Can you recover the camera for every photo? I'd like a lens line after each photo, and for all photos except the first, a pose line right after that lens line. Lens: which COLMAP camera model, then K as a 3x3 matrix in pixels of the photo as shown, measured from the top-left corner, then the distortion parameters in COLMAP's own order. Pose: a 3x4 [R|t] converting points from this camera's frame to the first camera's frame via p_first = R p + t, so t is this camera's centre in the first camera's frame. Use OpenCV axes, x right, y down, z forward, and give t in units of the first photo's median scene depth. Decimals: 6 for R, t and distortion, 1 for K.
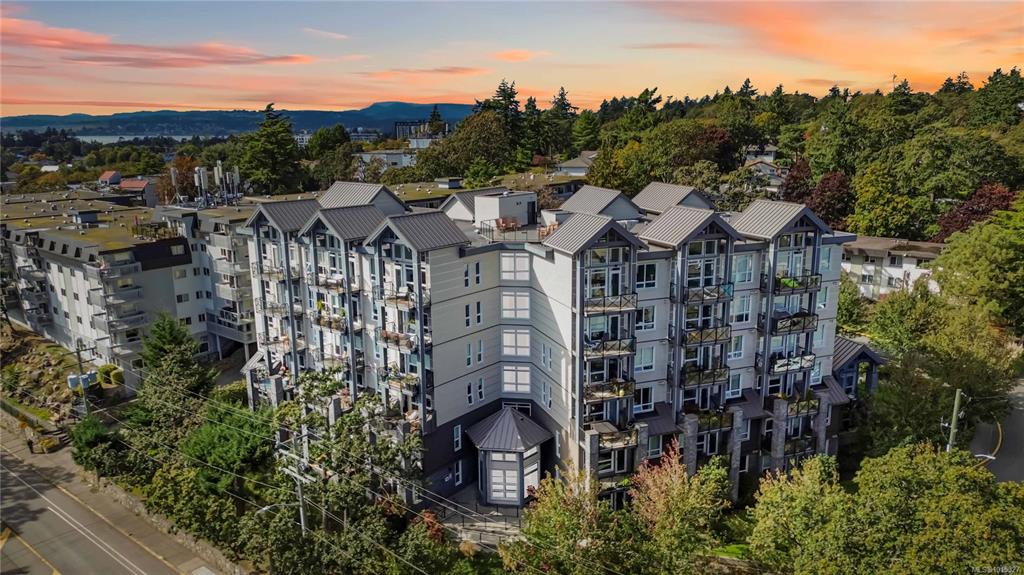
lens RADIAL K [[705.3, 0, 512.0], [0, 705.3, 287.5], [0, 0, 1]] dist [0.065691, -0.059908]
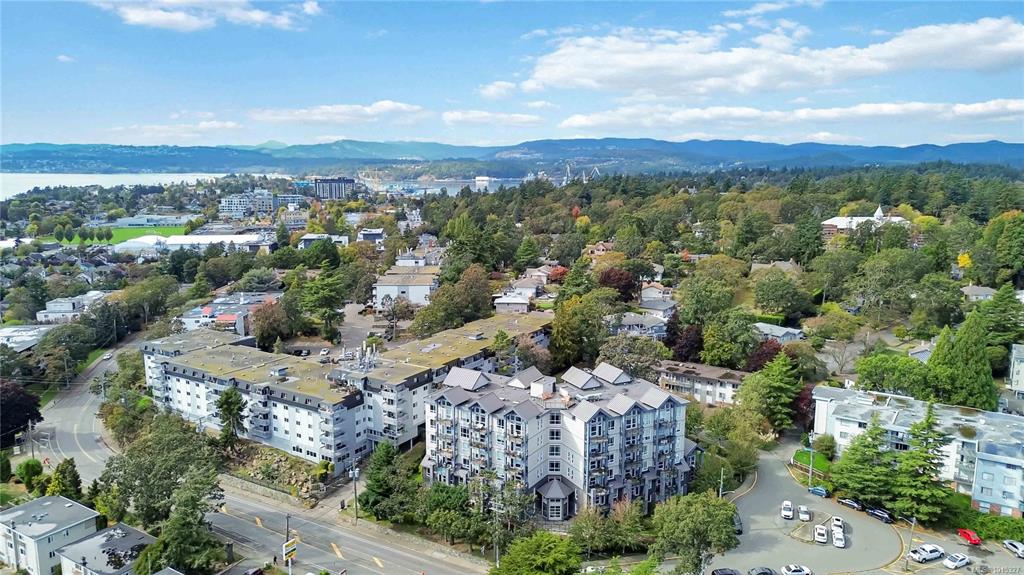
lens RADIAL K [[705.3, 0, 512.0], [0, 705.3, 287.5], [0, 0, 1]] dist [0.065691, -0.059908]
pose [[0.990621, -0.007265, 0.136444, -0.468084], [0.014461, 0.998551, -0.051826, -0.355430], [-0.135870, 0.053313, 0.989291, -1.383474]]
